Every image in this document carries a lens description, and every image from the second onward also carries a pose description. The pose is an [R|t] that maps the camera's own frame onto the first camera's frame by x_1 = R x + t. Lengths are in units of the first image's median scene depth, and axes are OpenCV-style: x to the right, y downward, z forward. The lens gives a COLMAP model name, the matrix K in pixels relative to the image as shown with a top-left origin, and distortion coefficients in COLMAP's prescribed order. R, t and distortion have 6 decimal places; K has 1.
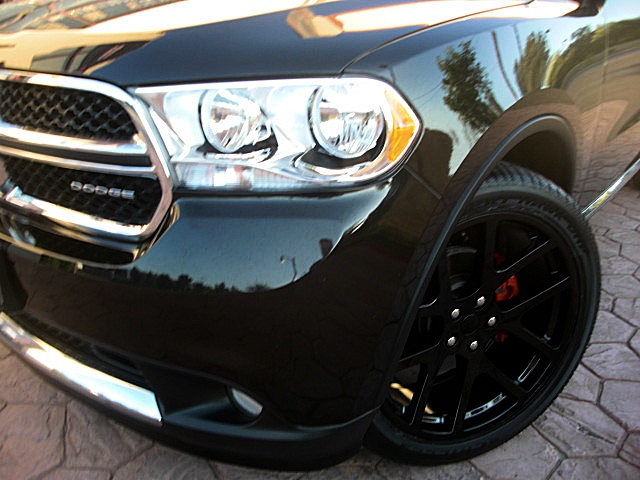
lens RADIAL K [[615.7, 0, 315.5], [0, 615.7, 234.3], [0, 0, 1]] dist [-0.121798, 0.000000]
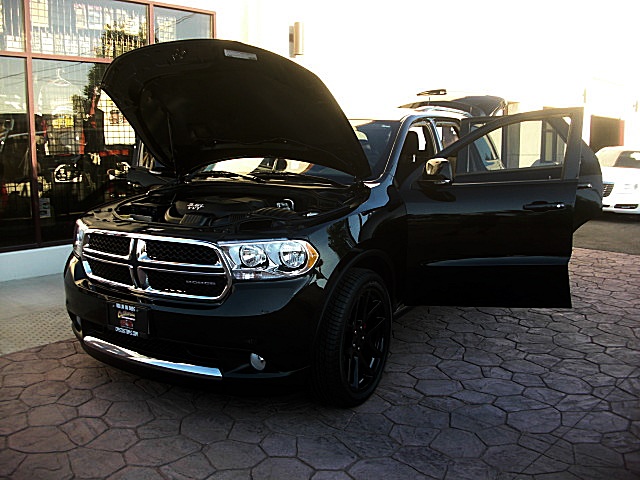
lens RADIAL K [[615.7, 0, 311.2], [0, 615.7, 250.9], [0, 0, 1]] dist [-0.121798, 0.000000]
pose [[0.990572, -0.017336, 0.135892, -0.173045], [0.044969, 0.978143, -0.203013, 0.260932], [-0.129402, 0.207210, 0.969701, -1.228042]]
